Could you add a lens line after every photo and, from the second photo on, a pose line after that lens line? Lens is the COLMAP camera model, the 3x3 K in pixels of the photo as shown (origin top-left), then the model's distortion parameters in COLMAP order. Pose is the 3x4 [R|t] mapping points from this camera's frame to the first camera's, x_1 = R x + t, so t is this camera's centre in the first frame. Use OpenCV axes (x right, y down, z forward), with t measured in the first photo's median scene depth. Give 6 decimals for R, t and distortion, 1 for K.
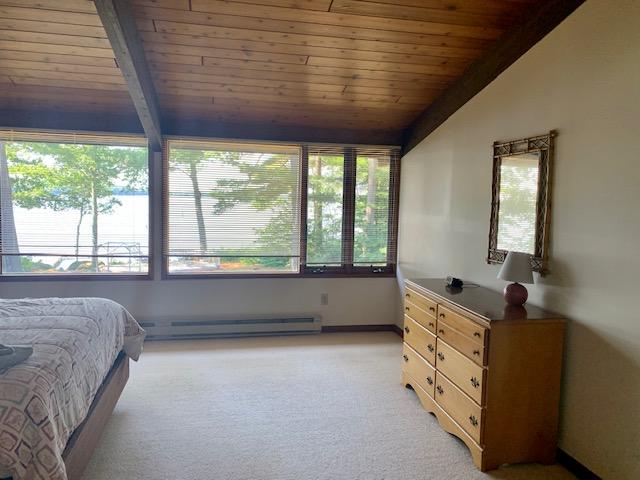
lens RADIAL K [[490.0, 0, 320.0], [0, 490.0, 240.0], [0, 0, 1]] dist [0.063564, -0.077592]
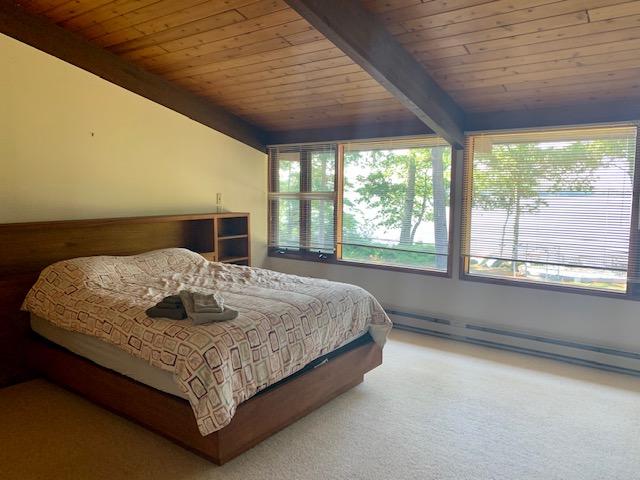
lens RADIAL K [[490.0, 0, 320.0], [0, 490.0, 240.0], [0, 0, 1]] dist [0.063564, -0.077592]
pose [[0.667203, 0.056694, -0.742715, 0.289311], [-0.057793, 0.998034, 0.024267, -0.007493], [0.742631, 0.026733, 0.669167, 0.171248]]
